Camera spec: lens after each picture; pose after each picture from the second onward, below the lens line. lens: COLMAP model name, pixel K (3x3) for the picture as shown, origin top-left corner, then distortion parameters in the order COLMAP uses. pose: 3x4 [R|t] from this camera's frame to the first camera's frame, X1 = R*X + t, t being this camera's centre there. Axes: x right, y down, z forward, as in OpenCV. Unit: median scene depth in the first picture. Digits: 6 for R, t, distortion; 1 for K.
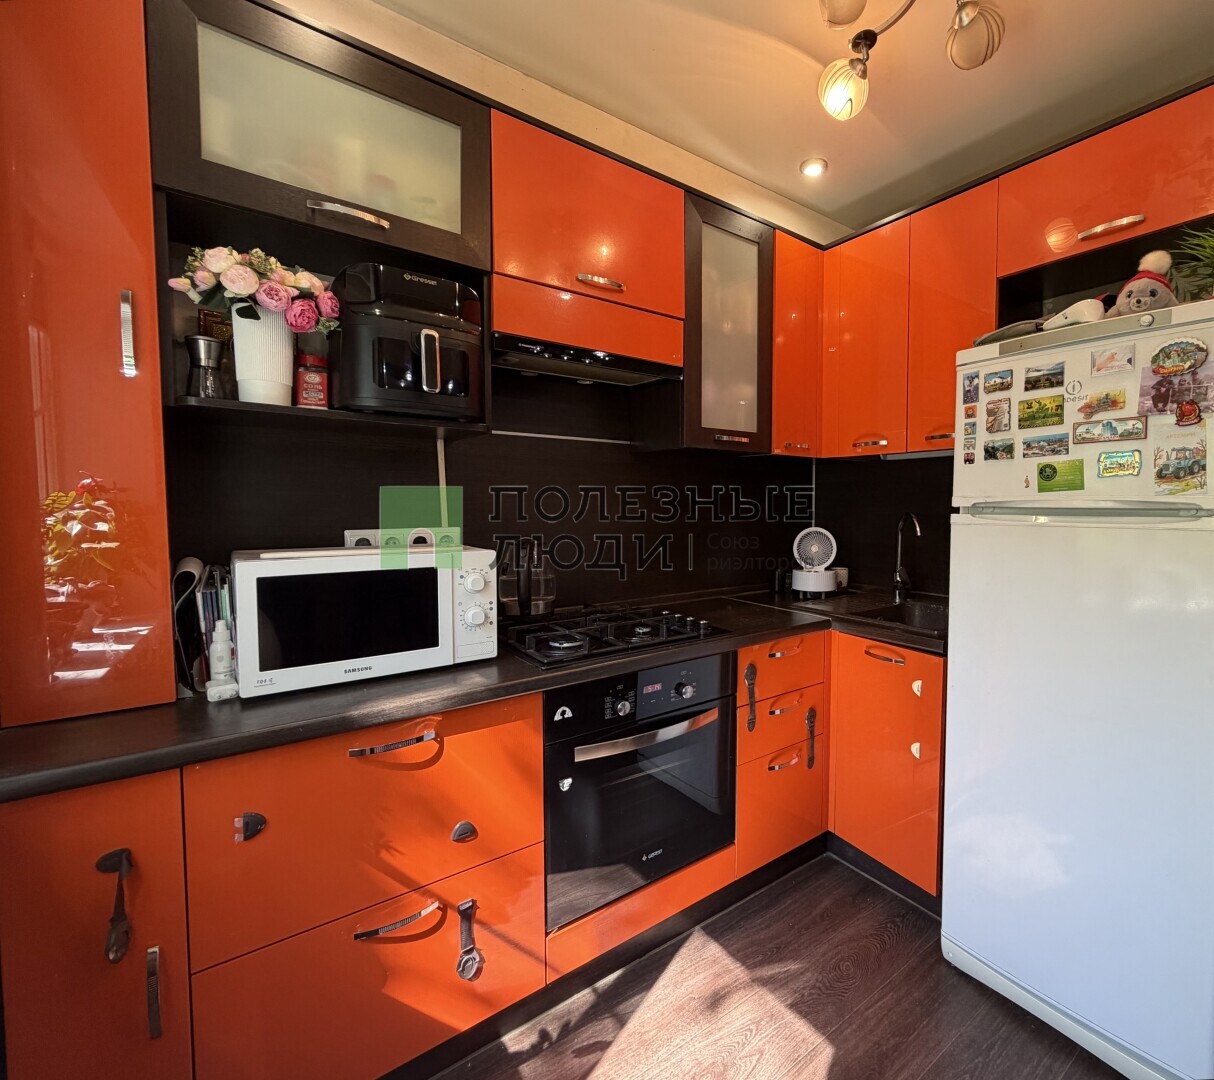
lens RADIAL K [[571.4, 0, 709.8], [0, 571.4, 537.0], [0, 0, 1]] dist [-0.000154, 0.000296]
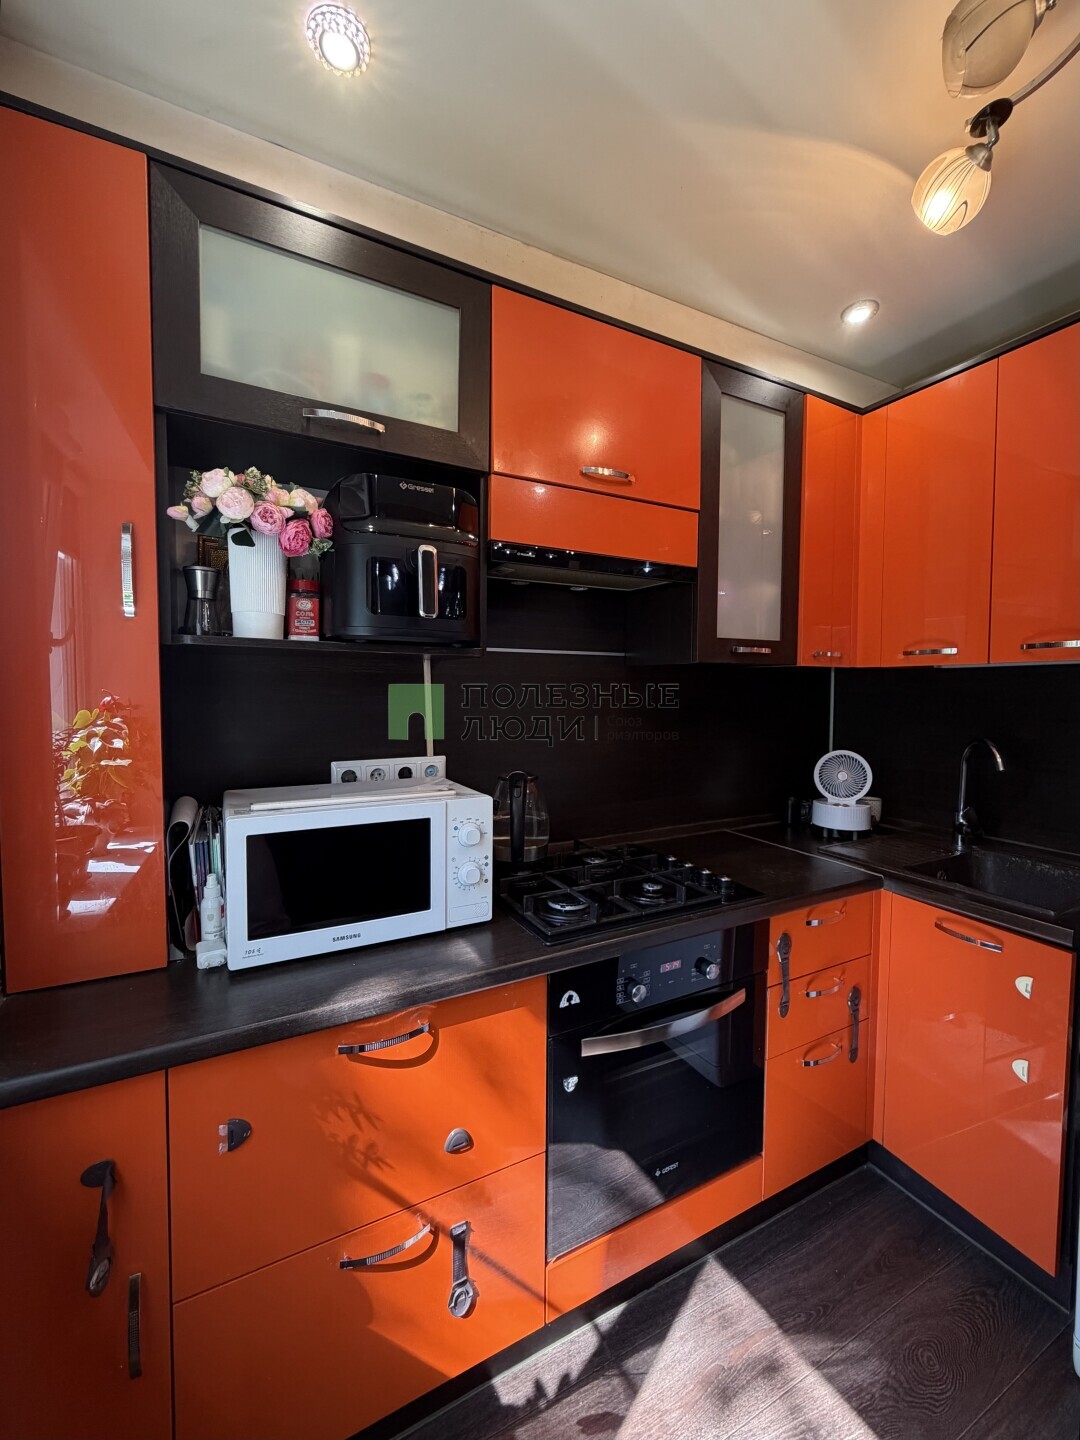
lens RADIAL K [[576.3, 0, 540.1], [0, 576.3, 719.3], [0, 0, 1]] dist [0.001047, 0.000164]
pose [[0.979515, 0.010927, -0.201073, -0.129065], [-0.012546, 0.999898, -0.006777, -0.085370], [0.200978, 0.009161, 0.979553, 0.163361]]
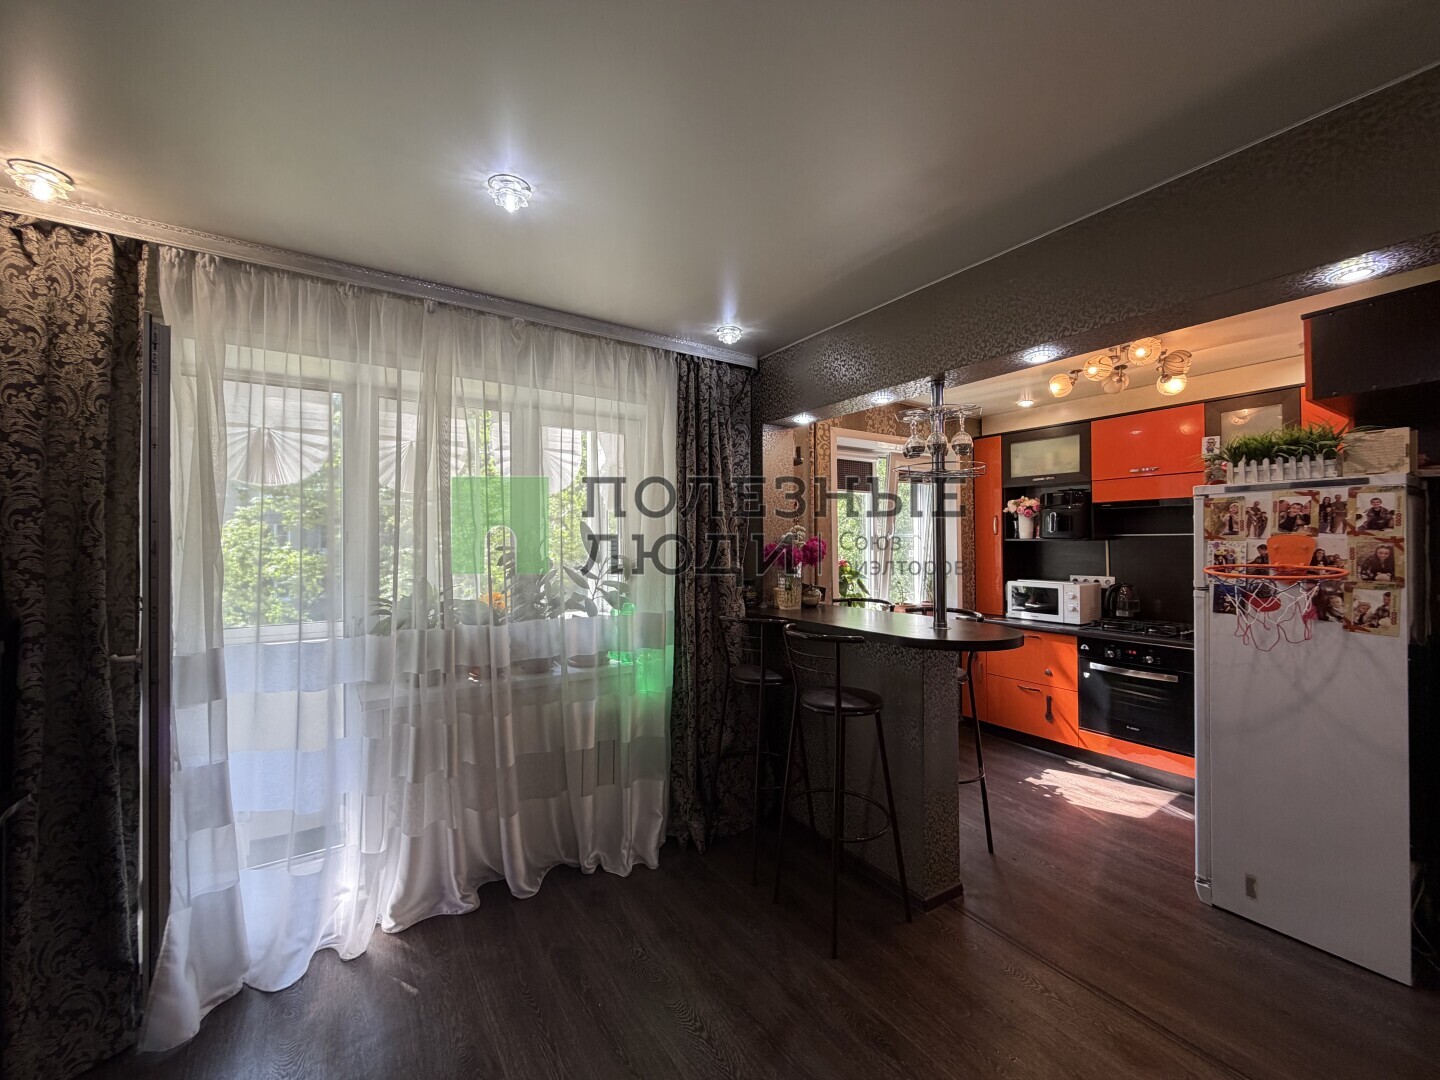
lens RADIAL K [[576.3, 0, 715.1], [0, 576.3, 537.7], [0, 0, 1]] dist [0.001047, 0.000164]
pose [[-0.092240, -0.007277, -0.995710, 2.501161], [-0.050048, 0.998743, -0.002662, -0.107187], [0.994478, 0.049588, -0.092489, -0.490375]]
